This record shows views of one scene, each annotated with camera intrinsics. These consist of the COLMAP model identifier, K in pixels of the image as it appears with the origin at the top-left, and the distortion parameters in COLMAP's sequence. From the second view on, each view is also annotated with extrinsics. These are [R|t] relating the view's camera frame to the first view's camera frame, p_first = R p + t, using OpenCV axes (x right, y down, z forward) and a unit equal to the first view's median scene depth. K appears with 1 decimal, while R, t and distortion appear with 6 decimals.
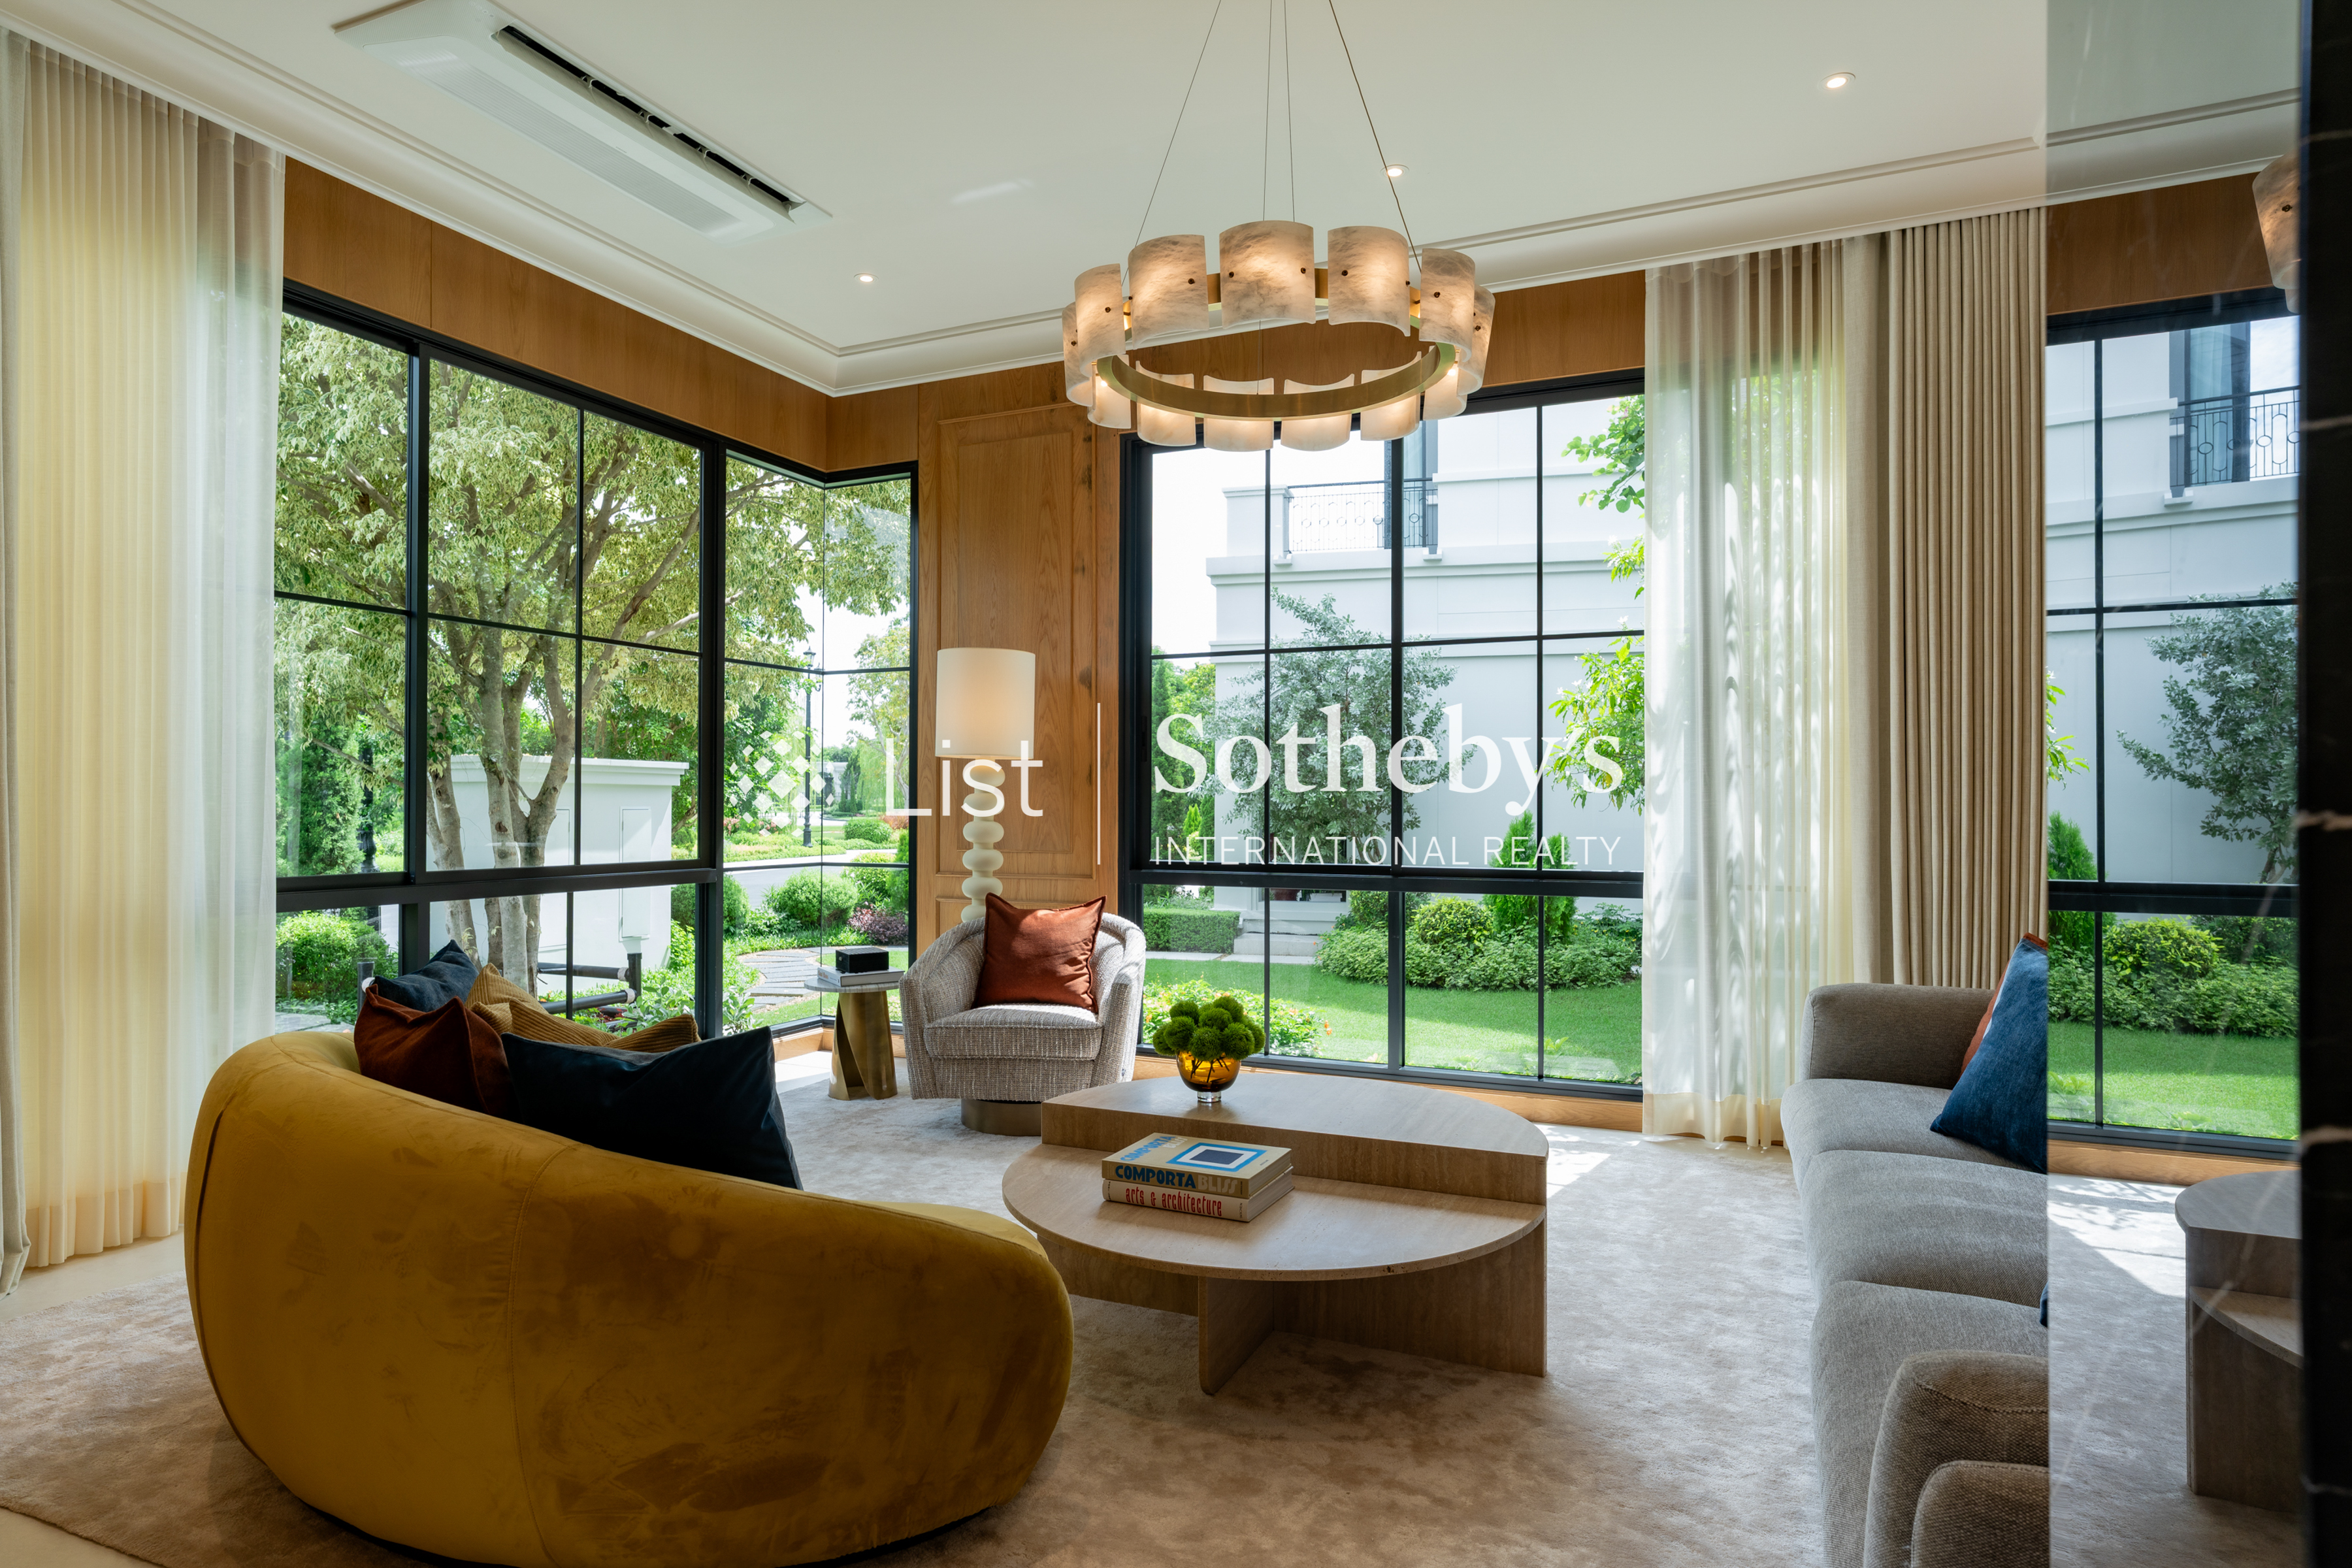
lens RADIAL K [[1325.5, 0, 1164.5], [0, 1325.5, 798.9], [0, 0, 1]] dist [-0.015807, 0.013354]
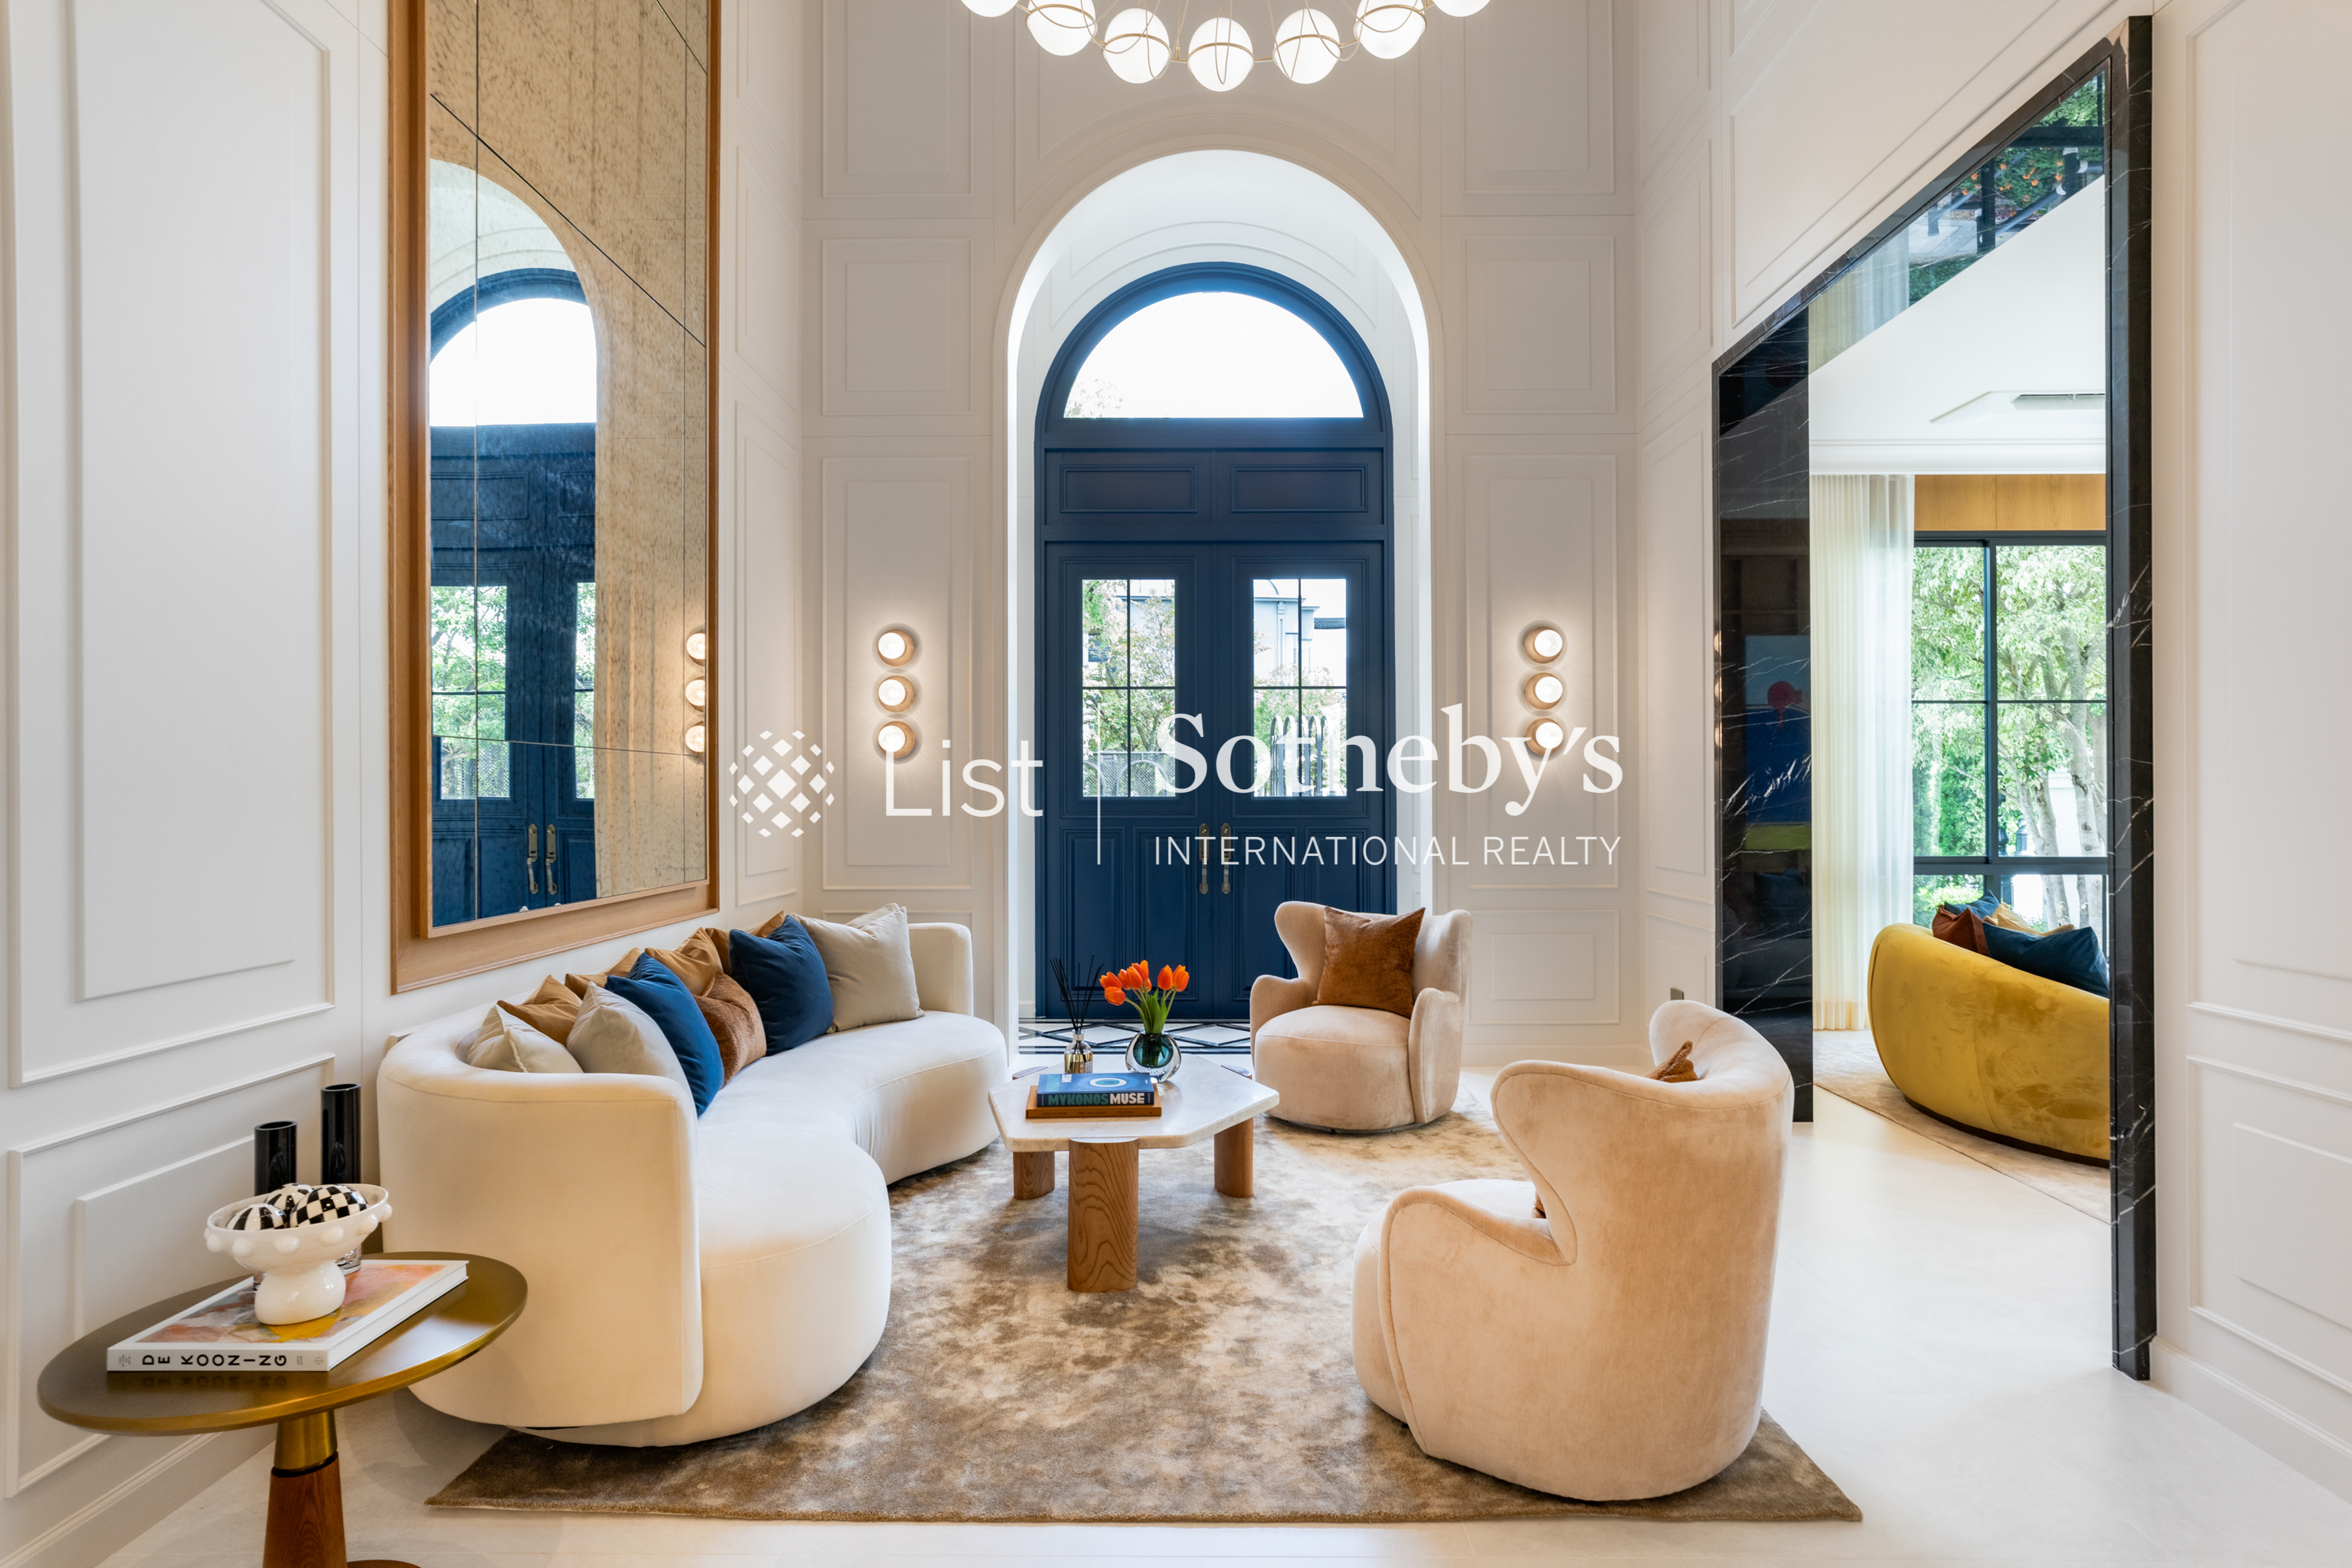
lens RADIAL K [[1325.5, 0, 1169.9], [0, 1325.5, 789.7], [0, 0, 1]] dist [-0.015807, 0.013354]
pose [[0.427150, -0.001722, -0.904179, 0.413906], [0.005522, 0.999985, 0.000704, -0.030115], [0.904164, -0.005294, 0.427153, -0.544528]]
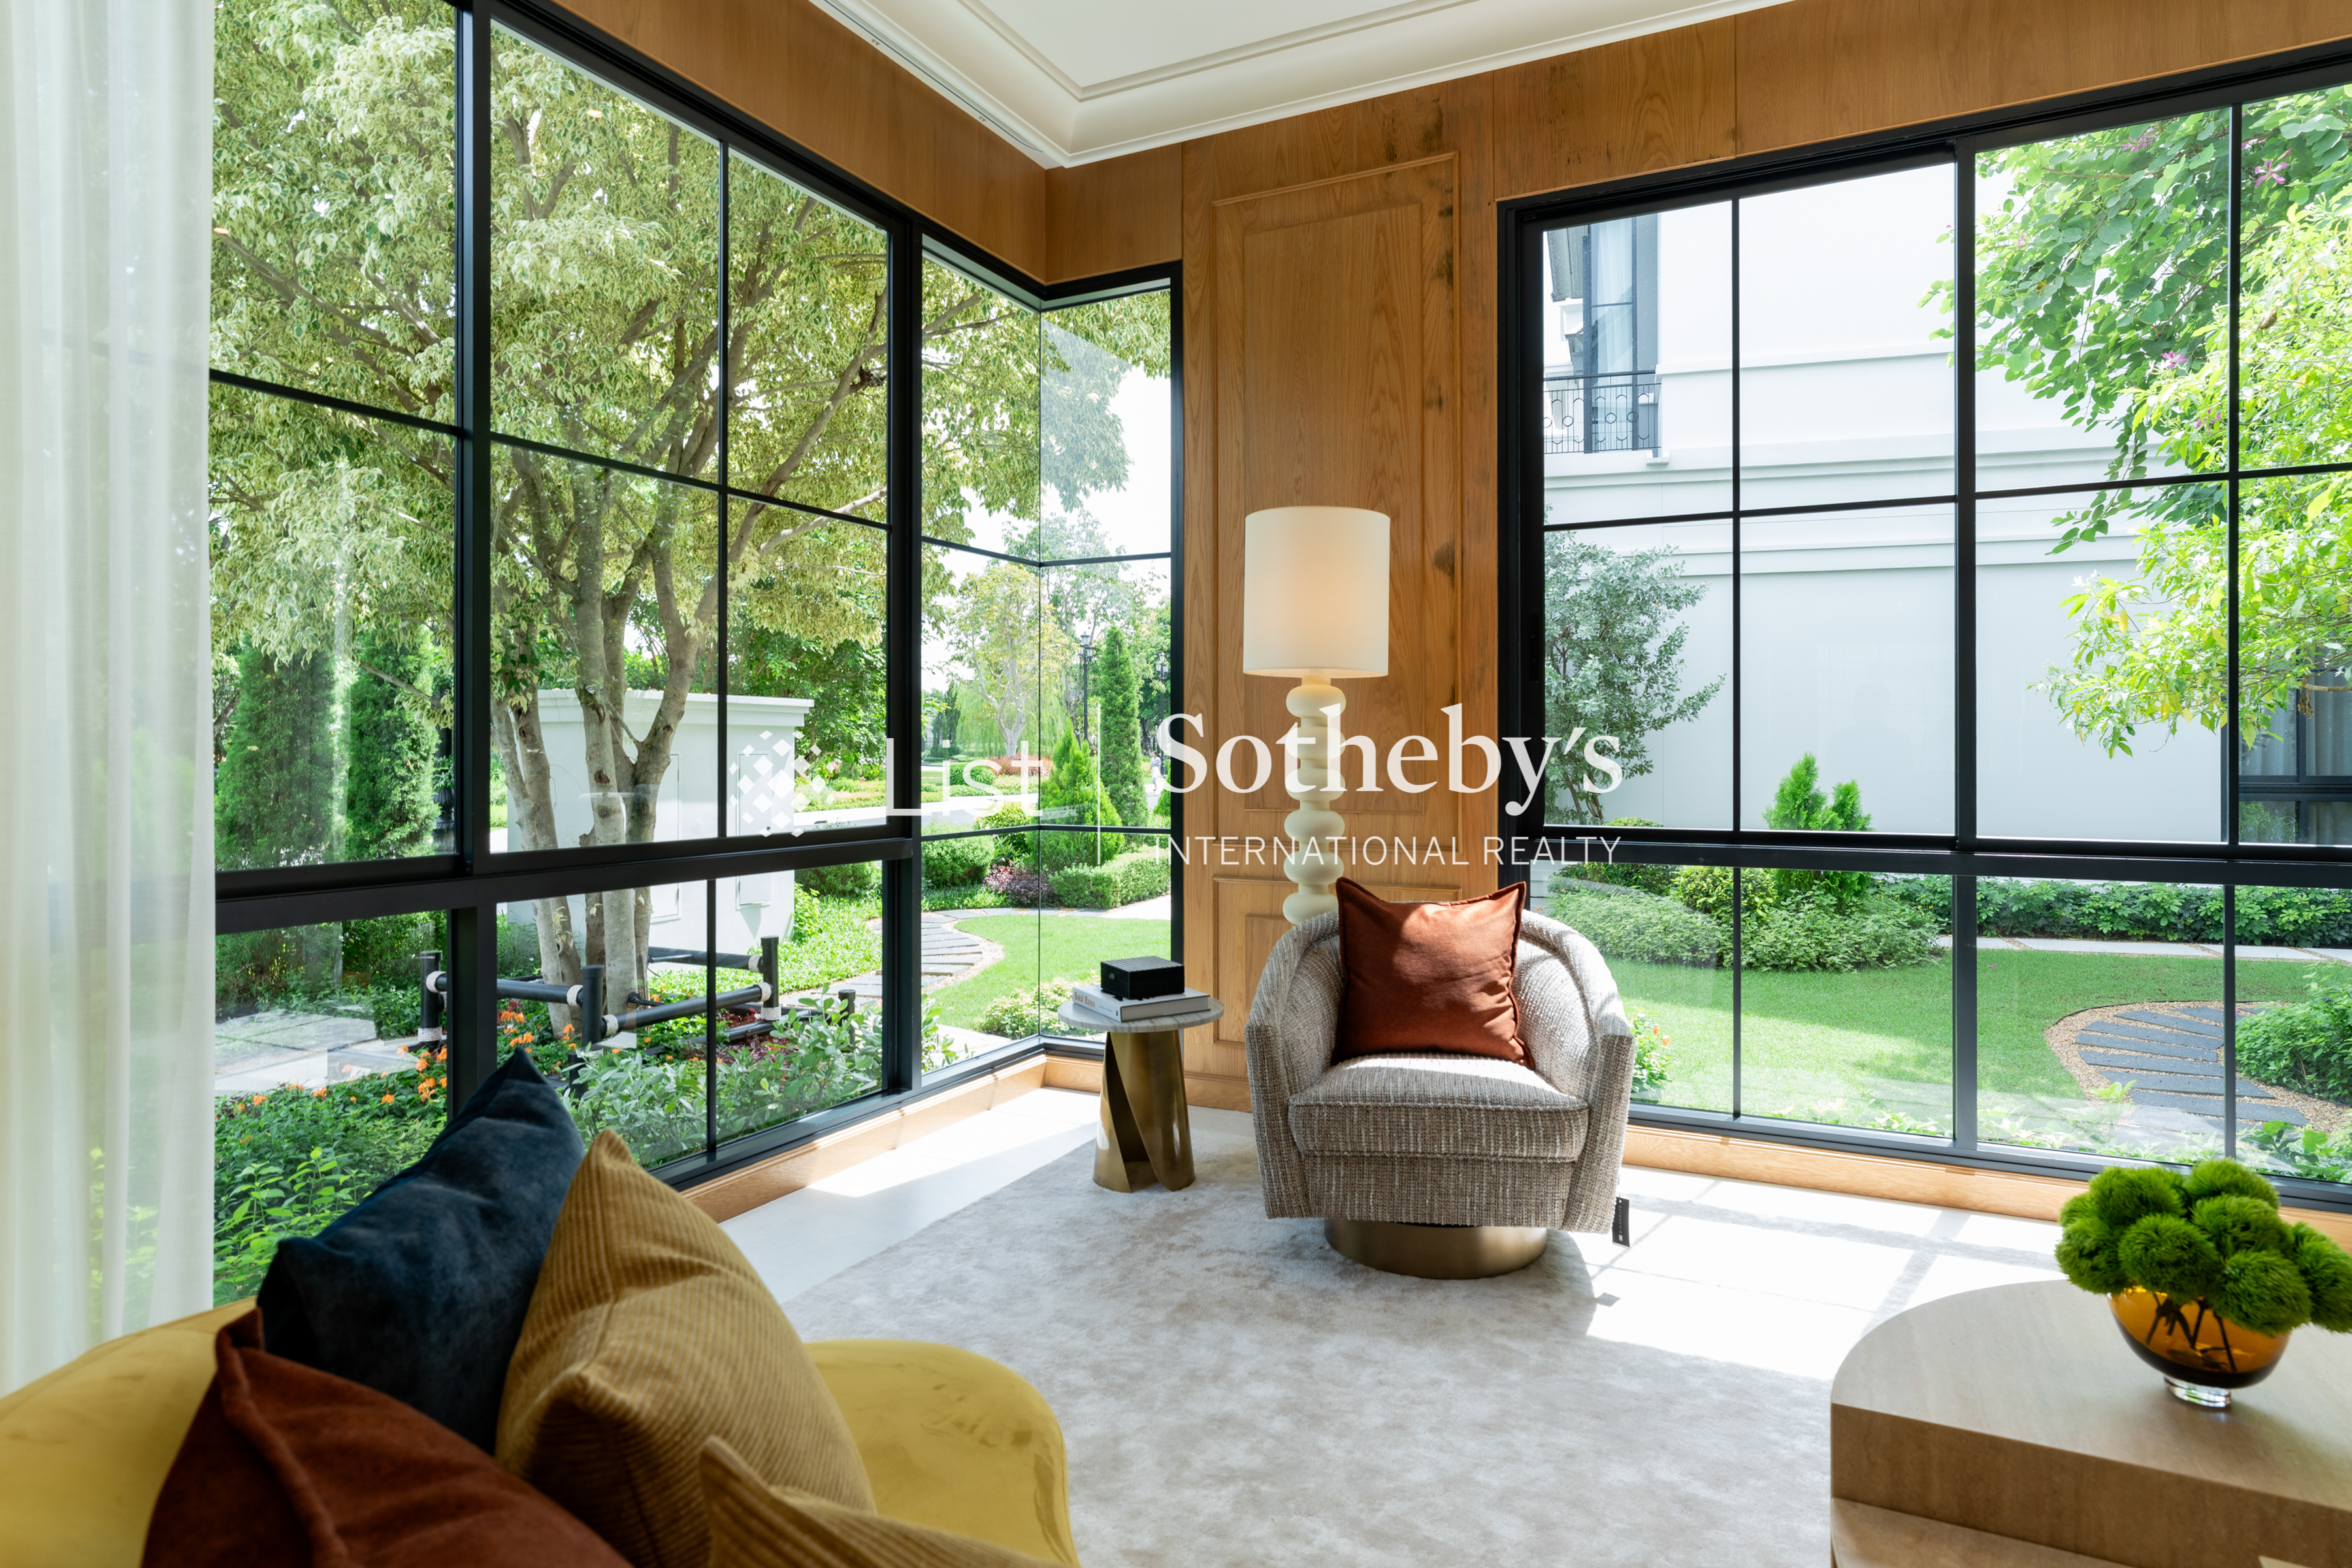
lens RADIAL K [[1325.5, 0, 1209.0], [0, 1325.5, 752.6], [0, 0, 1]] dist [-0.015807, 0.013354]
pose [[0.999554, -0.002637, -0.029753, -0.159102], [0.002841, 0.999973, 0.006824, 0.003583], [0.029734, -0.006905, 0.999534, 0.305038]]
